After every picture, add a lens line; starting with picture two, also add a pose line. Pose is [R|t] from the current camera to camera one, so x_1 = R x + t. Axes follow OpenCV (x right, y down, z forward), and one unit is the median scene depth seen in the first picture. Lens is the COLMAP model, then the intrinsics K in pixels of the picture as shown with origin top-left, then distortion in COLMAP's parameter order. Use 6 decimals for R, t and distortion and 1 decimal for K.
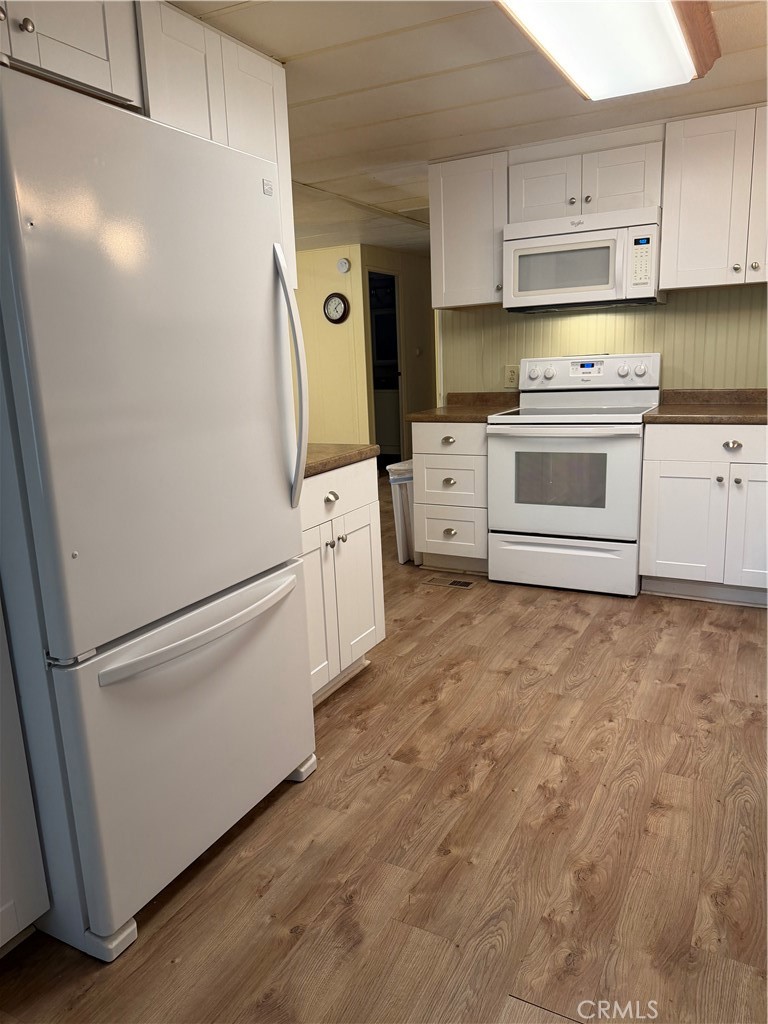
lens RADIAL K [[733.9, 0, 384.0], [0, 733.9, 512.0], [0, 0, 1]] dist [0.110615, -0.186111]
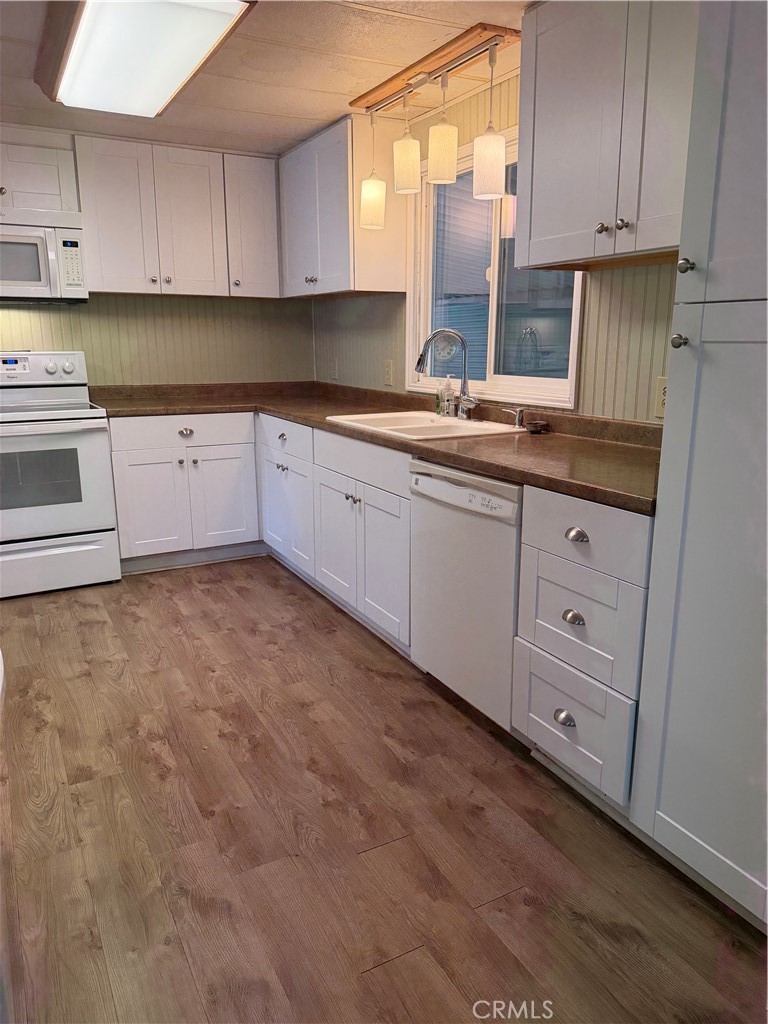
lens RADIAL K [[733.9, 0, 384.0], [0, 733.9, 512.0], [0, 0, 1]] dist [0.110615, -0.186111]
pose [[0.537260, -0.156349, 0.828798, -0.351698], [0.157182, 0.984013, 0.083737, -0.012822], [-0.828640, 0.085284, 0.553247, 0.094092]]
